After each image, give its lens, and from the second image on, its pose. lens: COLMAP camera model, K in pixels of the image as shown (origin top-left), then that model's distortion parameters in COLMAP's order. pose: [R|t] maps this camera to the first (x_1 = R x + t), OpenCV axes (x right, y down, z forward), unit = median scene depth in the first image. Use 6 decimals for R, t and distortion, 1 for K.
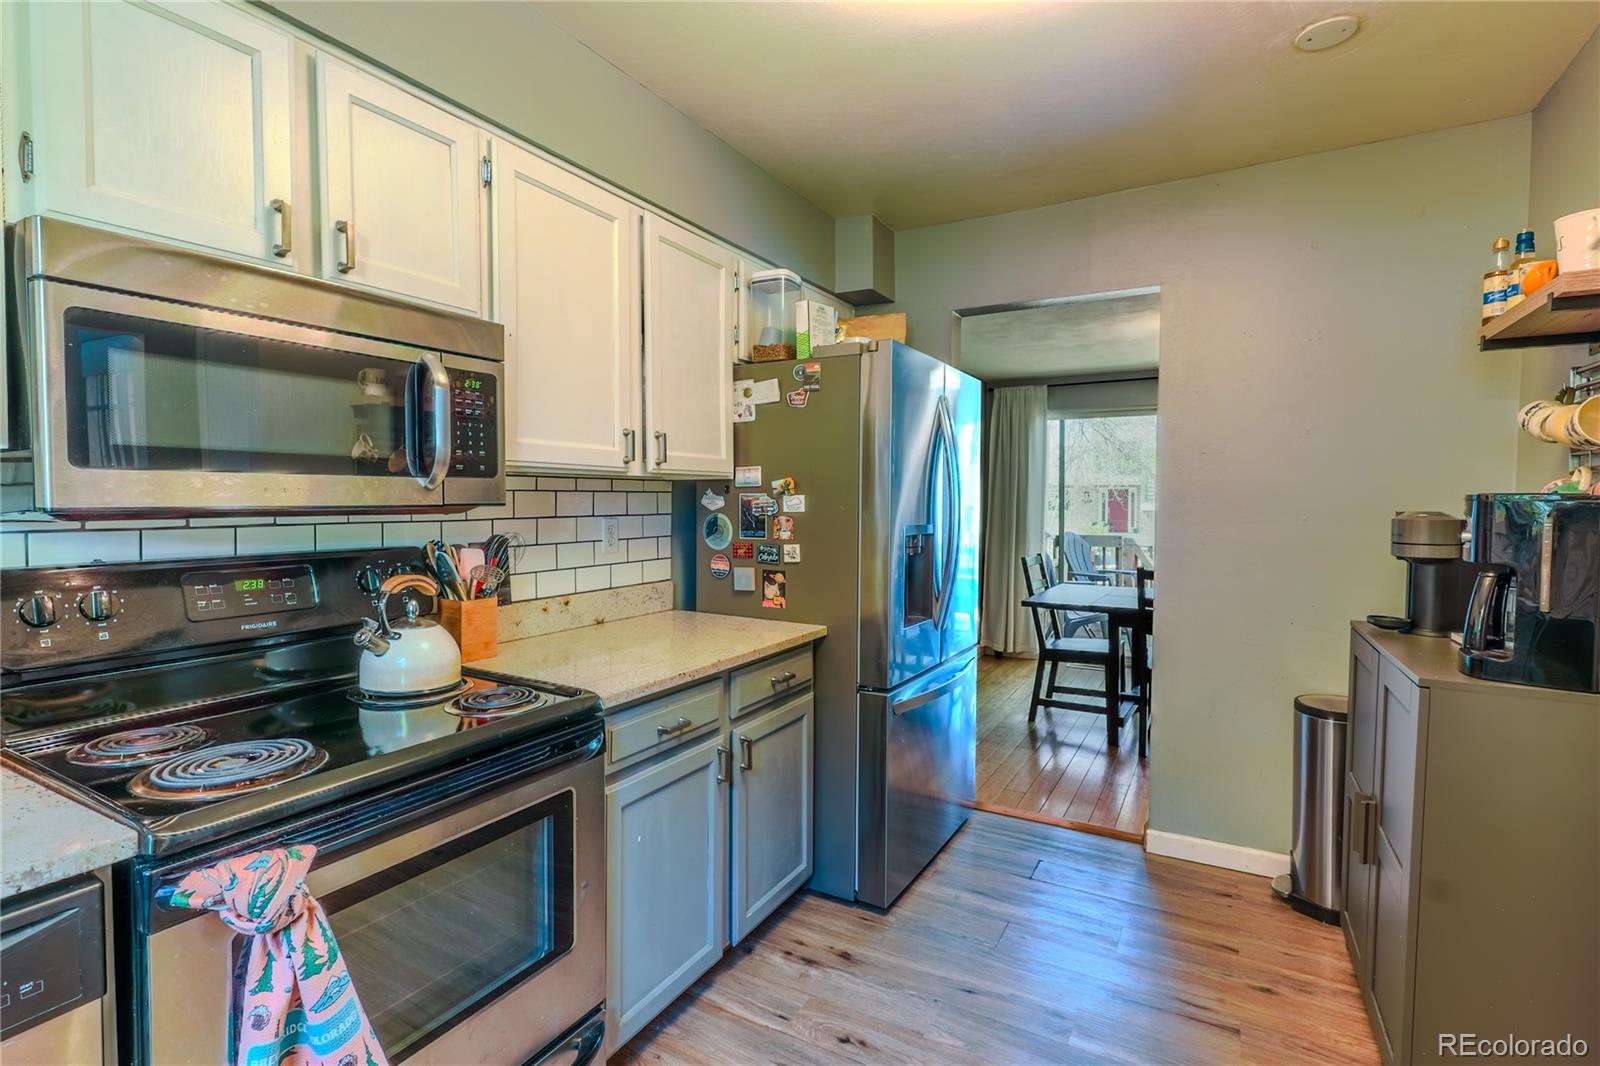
lens RADIAL K [[758.0, 0, 787.0], [0, 758.0, 528.2], [0, 0, 1]] dist [-0.000854, -0.000110]
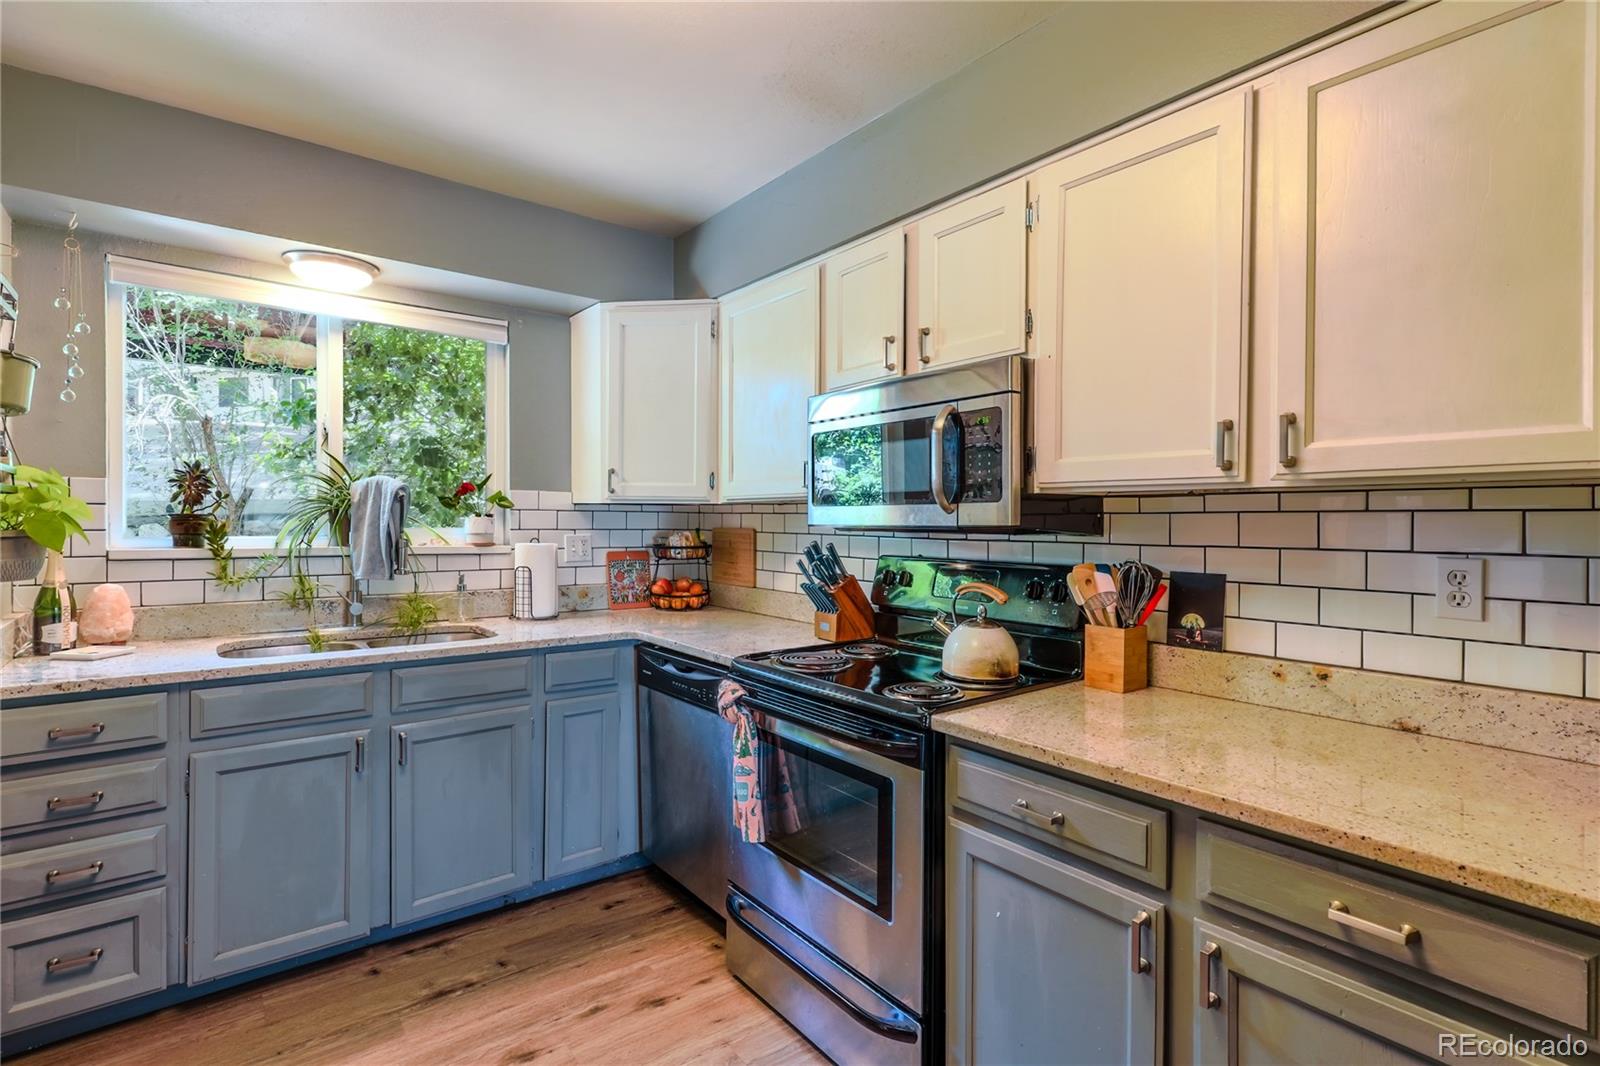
lens RADIAL K [[761.7, 0, 793.4], [0, 761.7, 524.8], [0, 0, 1]] dist [0.002962, -0.000845]
pose [[-0.372322, 0.001903, -0.928102, 0.683492], [-0.042137, 0.998932, 0.018952, -0.039264], [0.927147, 0.046163, -0.371844, 1.065681]]
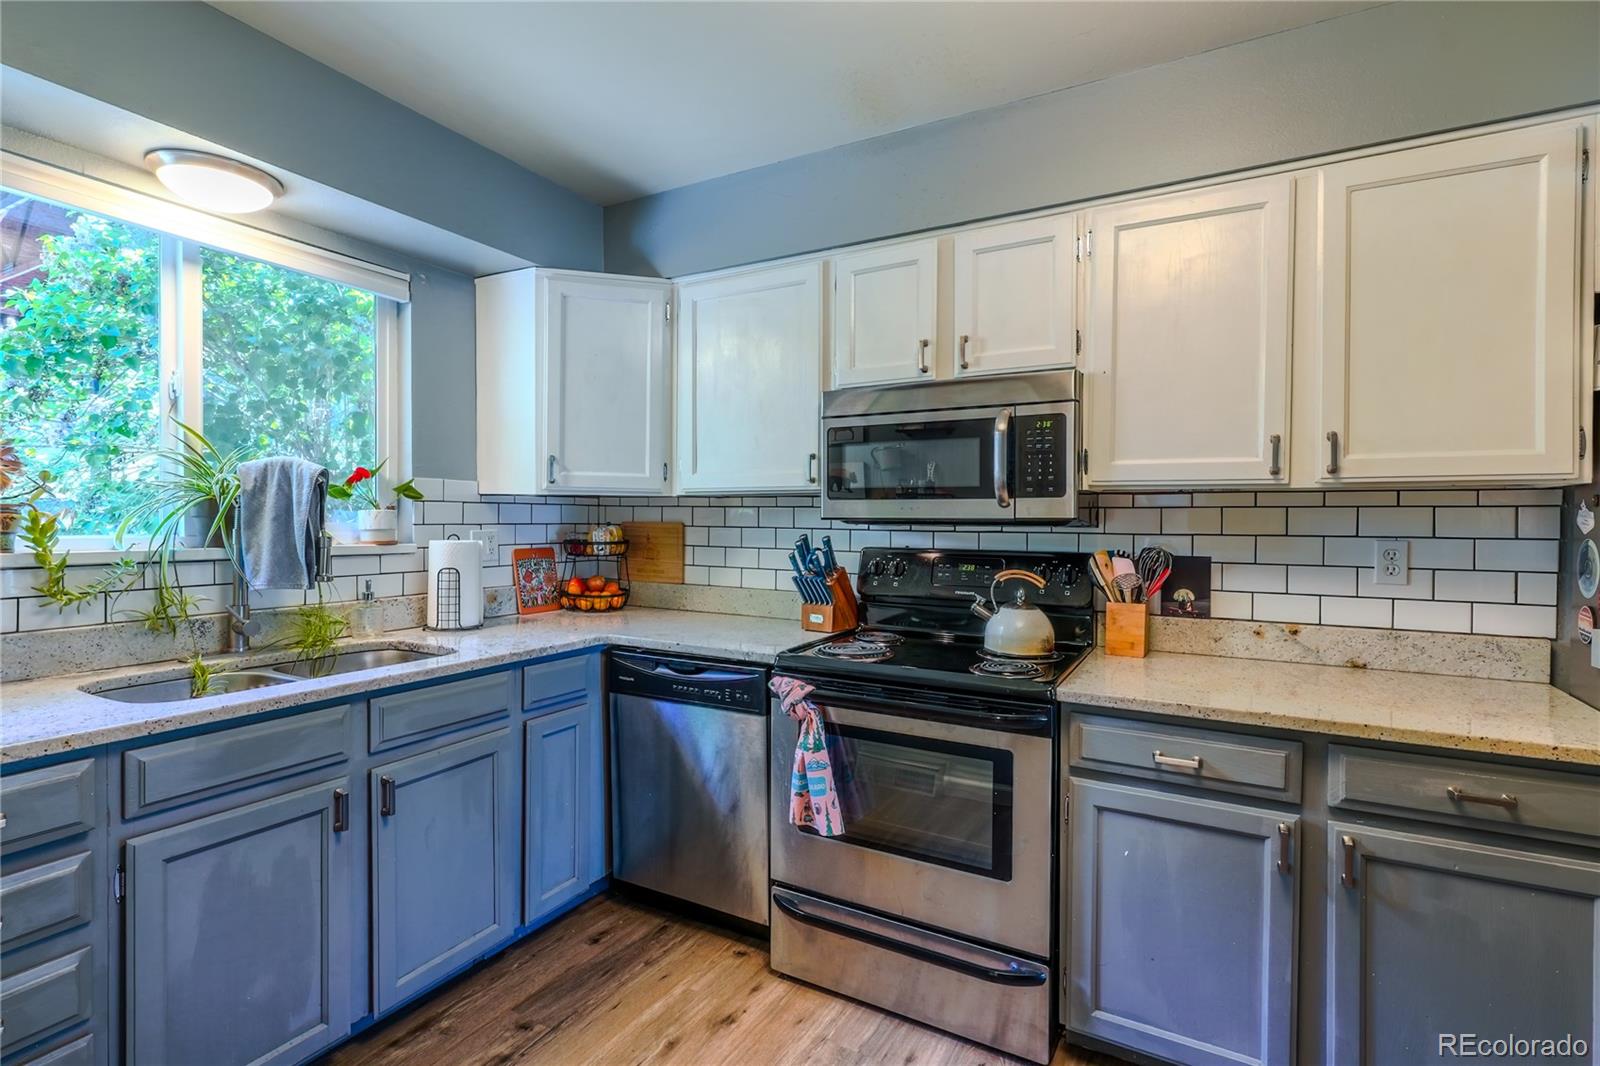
lens RADIAL K [[761.7, 0, 793.4], [0, 761.7, 524.8], [0, 0, 1]] dist [0.002962, -0.000845]
pose [[0.019246, 0.010117, -0.999764, 0.783681], [-0.043938, 0.998991, 0.009264, -0.013243], [0.998849, 0.043749, 0.019672, 0.511699]]
